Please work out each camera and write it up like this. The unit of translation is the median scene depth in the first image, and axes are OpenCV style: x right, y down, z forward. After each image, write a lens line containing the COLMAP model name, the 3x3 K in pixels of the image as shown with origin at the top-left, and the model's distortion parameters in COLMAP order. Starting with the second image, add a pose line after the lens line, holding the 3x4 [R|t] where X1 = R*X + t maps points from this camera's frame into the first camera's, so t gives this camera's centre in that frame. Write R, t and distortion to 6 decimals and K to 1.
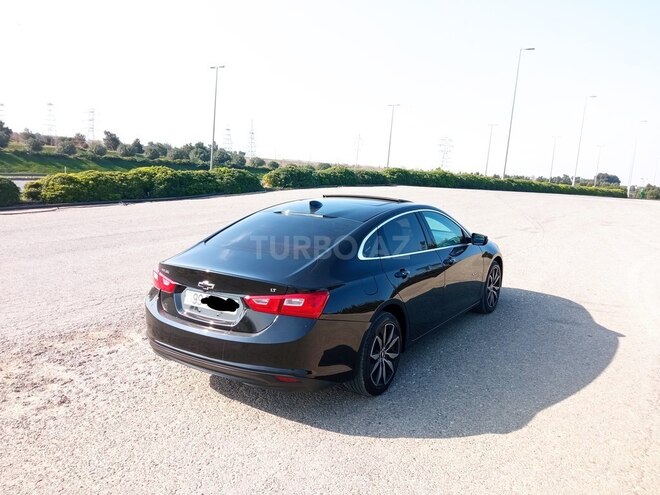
lens RADIAL K [[541.0, 0, 324.5], [0, 541.0, 248.1], [0, 0, 1]] dist [0.071106, -0.117135]
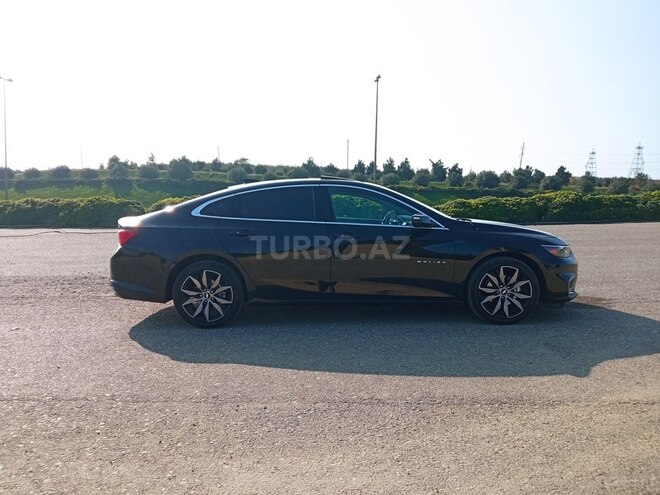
lens RADIAL K [[541.0, 0, 328.3], [0, 541.0, 247.2], [0, 0, 1]] dist [0.071106, -0.117135]
pose [[0.547973, 0.042273, -0.835427, 0.903108], [-0.112013, 0.993436, -0.023203, 0.061802], [0.828963, 0.106293, 0.549111, 0.393676]]
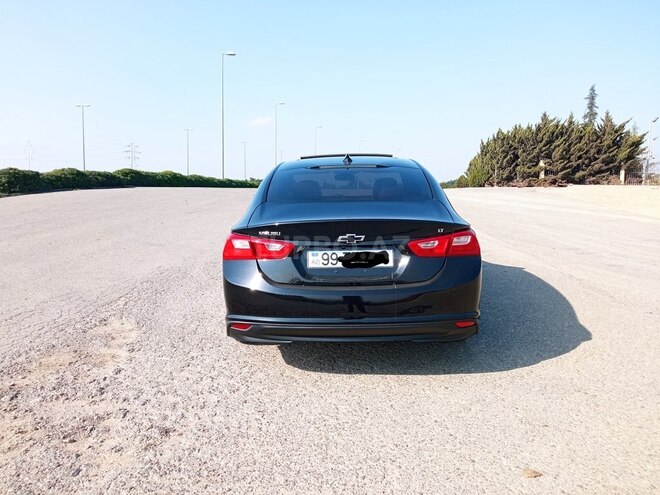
lens RADIAL K [[541.0, 0, 329.8], [0, 541.0, 252.3], [0, 0, 1]] dist [0.071106, -0.117135]
pose [[0.843383, -0.115517, 0.524749, -0.436598], [0.118068, 0.992589, 0.028746, 0.039129], [-0.524181, 0.037712, 0.850771, 0.194343]]
